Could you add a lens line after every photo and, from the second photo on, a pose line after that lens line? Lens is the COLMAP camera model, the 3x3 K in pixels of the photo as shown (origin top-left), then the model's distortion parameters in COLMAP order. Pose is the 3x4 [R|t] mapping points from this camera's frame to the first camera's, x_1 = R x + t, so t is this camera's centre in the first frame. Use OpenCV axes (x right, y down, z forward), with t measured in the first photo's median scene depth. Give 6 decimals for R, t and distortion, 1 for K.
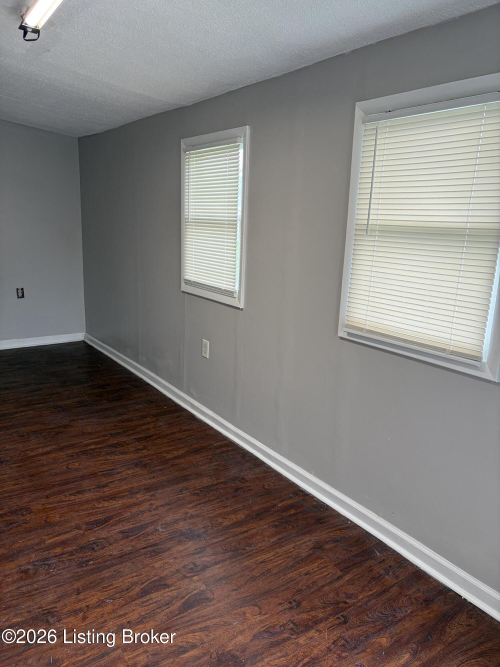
lens RADIAL K [[505.0, 0, 249.6], [0, 505.0, 333.2], [0, 0, 1]] dist [0.025632, -0.020114]
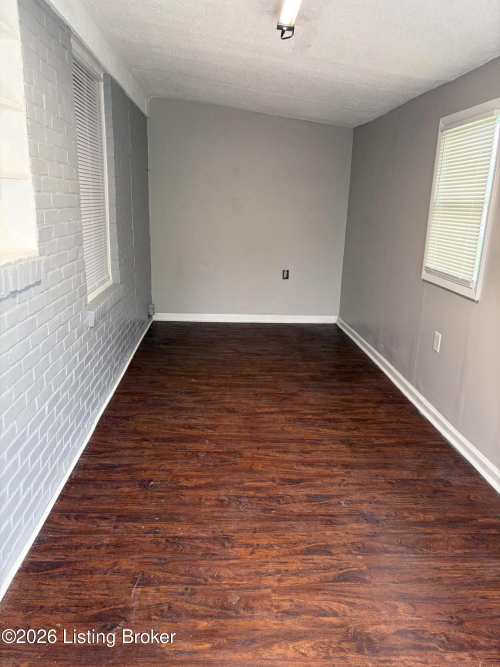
lens RADIAL K [[505.0, 0, 247.8], [0, 505.0, 329.4], [0, 0, 1]] dist [0.025632, -0.020114]
pose [[0.857548, 0.124817, -0.499031, 0.109631], [-0.121314, 0.991824, 0.039606, 0.019144], [0.499894, 0.026575, 0.865679, 0.010536]]
